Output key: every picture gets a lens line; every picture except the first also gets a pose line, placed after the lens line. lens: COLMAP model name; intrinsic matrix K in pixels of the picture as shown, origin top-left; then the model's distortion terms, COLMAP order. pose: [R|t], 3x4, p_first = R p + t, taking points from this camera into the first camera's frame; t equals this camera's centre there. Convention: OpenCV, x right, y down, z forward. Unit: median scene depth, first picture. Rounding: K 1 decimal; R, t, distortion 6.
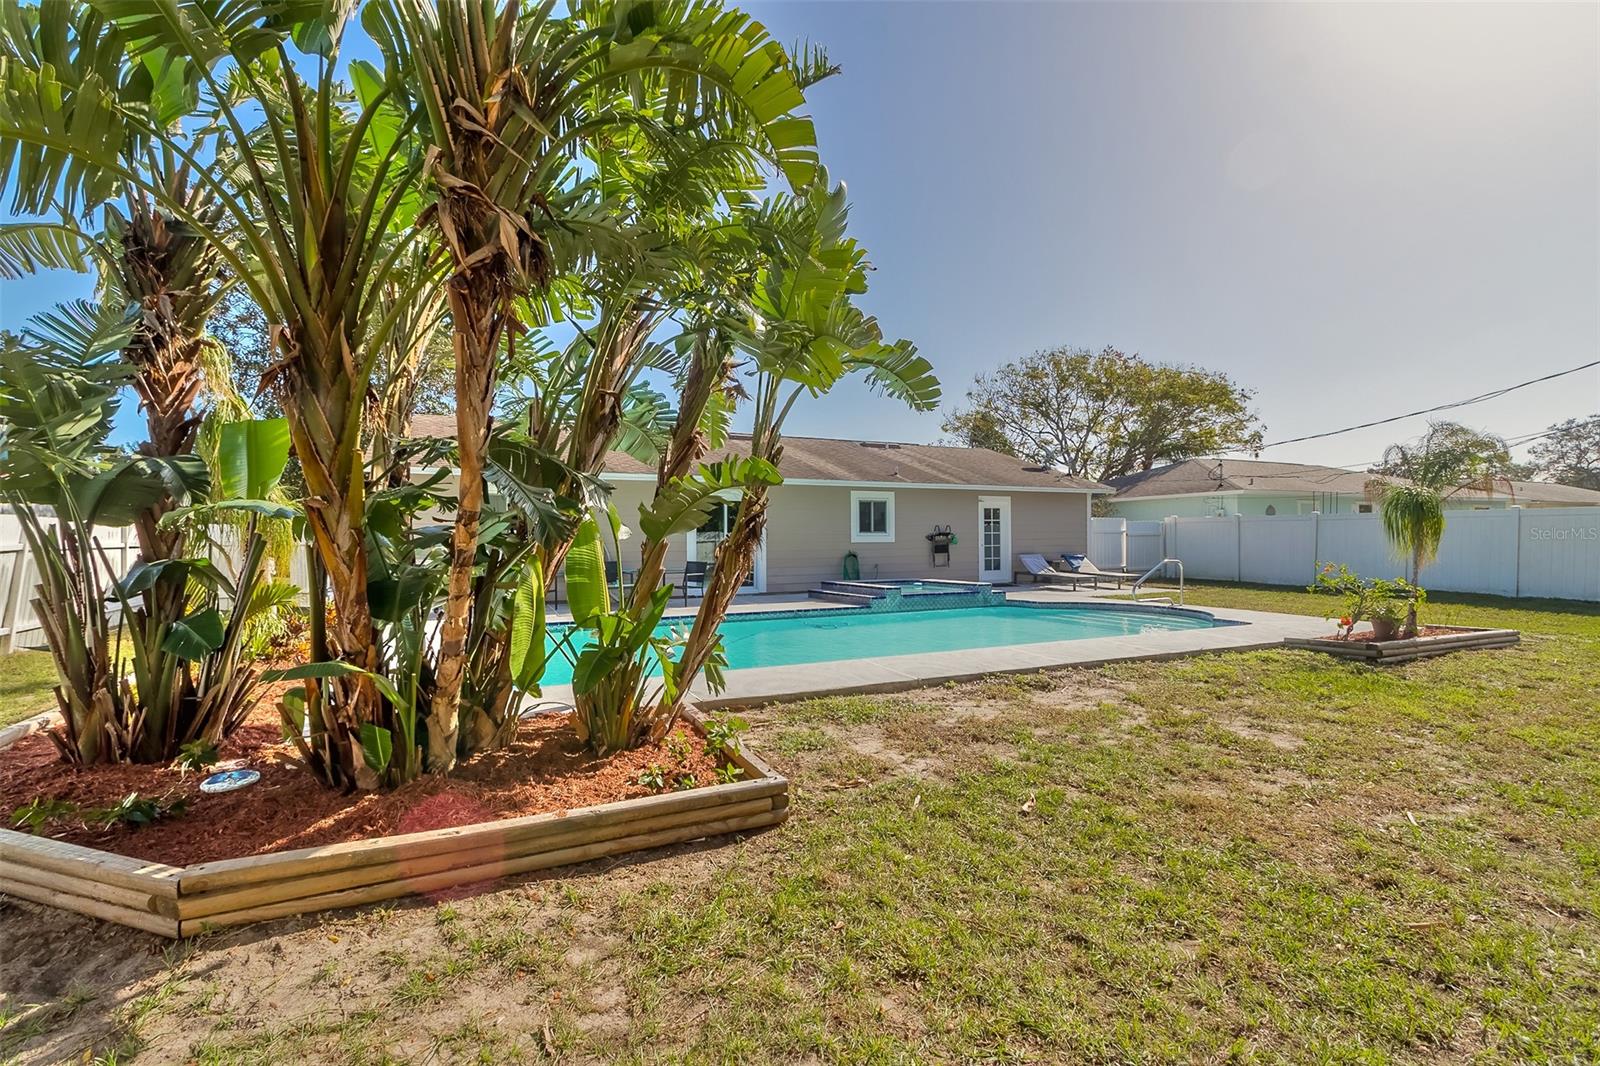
lens RADIAL K [[739.1, 0, 775.9], [0, 739.1, 539.7], [0, 0, 1]] dist [-0.000139, 0.000130]
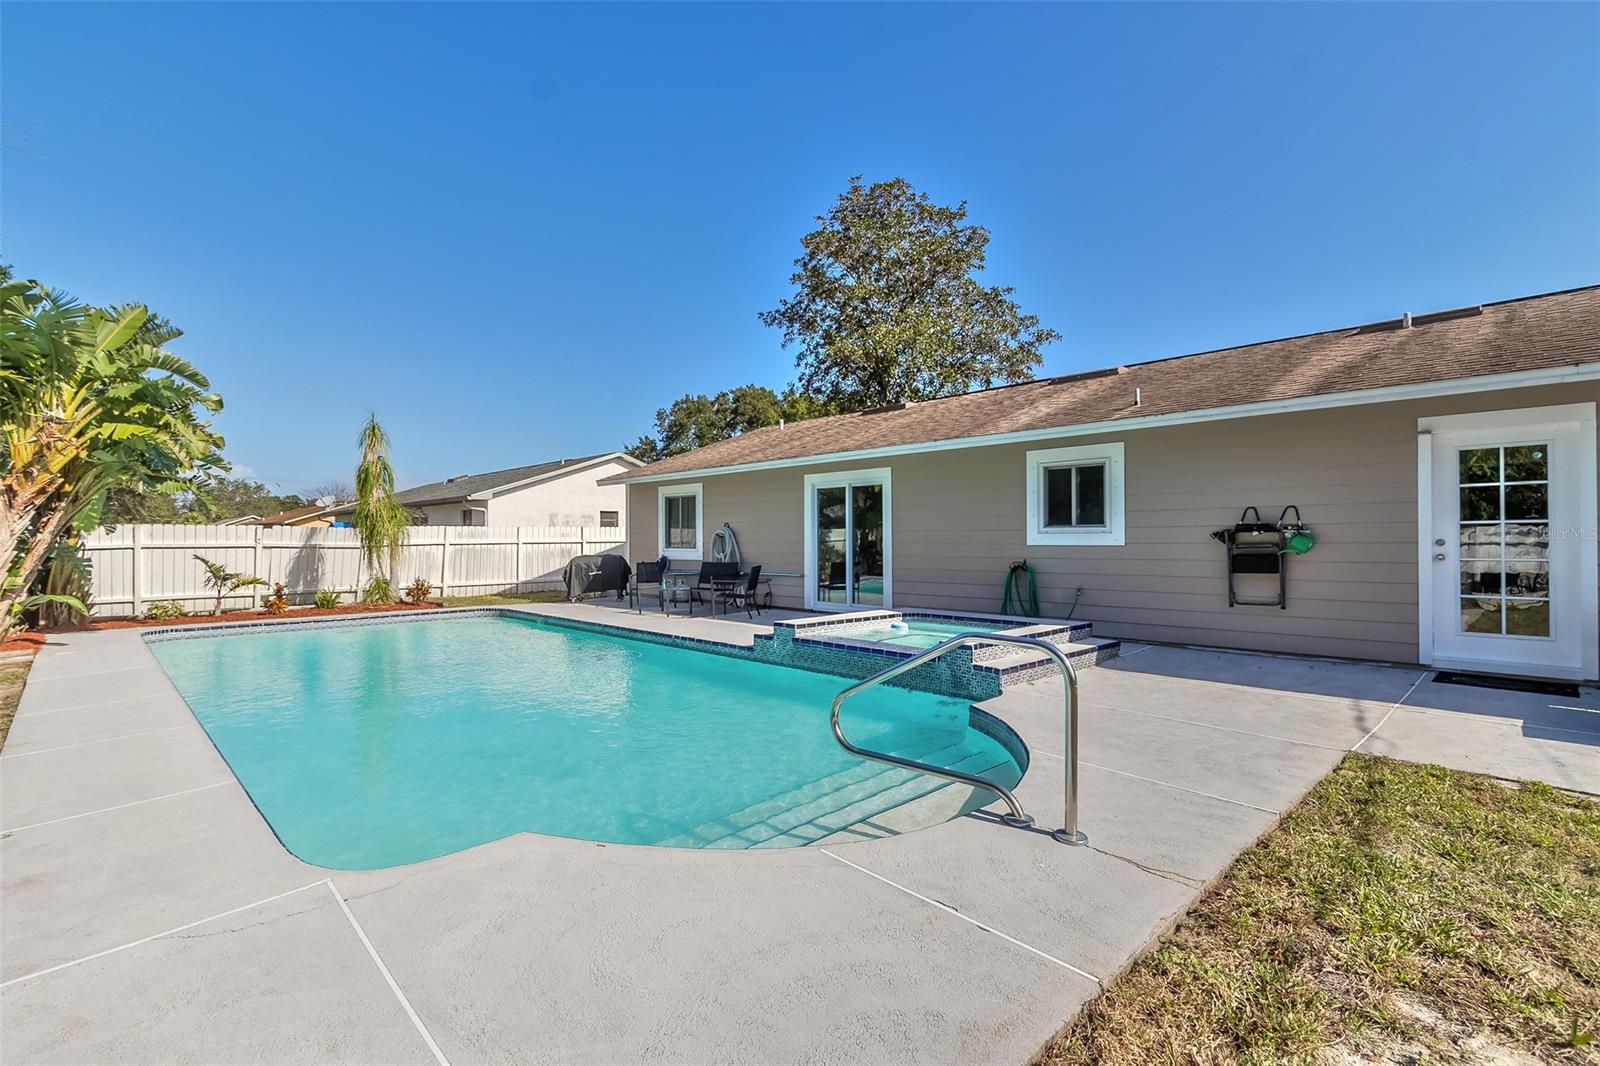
lens RADIAL K [[744.1, 0, 740.4], [0, 744.1, 533.8], [0, 0, 1]] dist [-0.015310, -0.000032]
pose [[0.281236, -0.000009, -0.959639, 0.539625], [0.004721, 0.999988, 0.001375, -0.005907], [0.959627, -0.004917, 0.281232, 0.603934]]
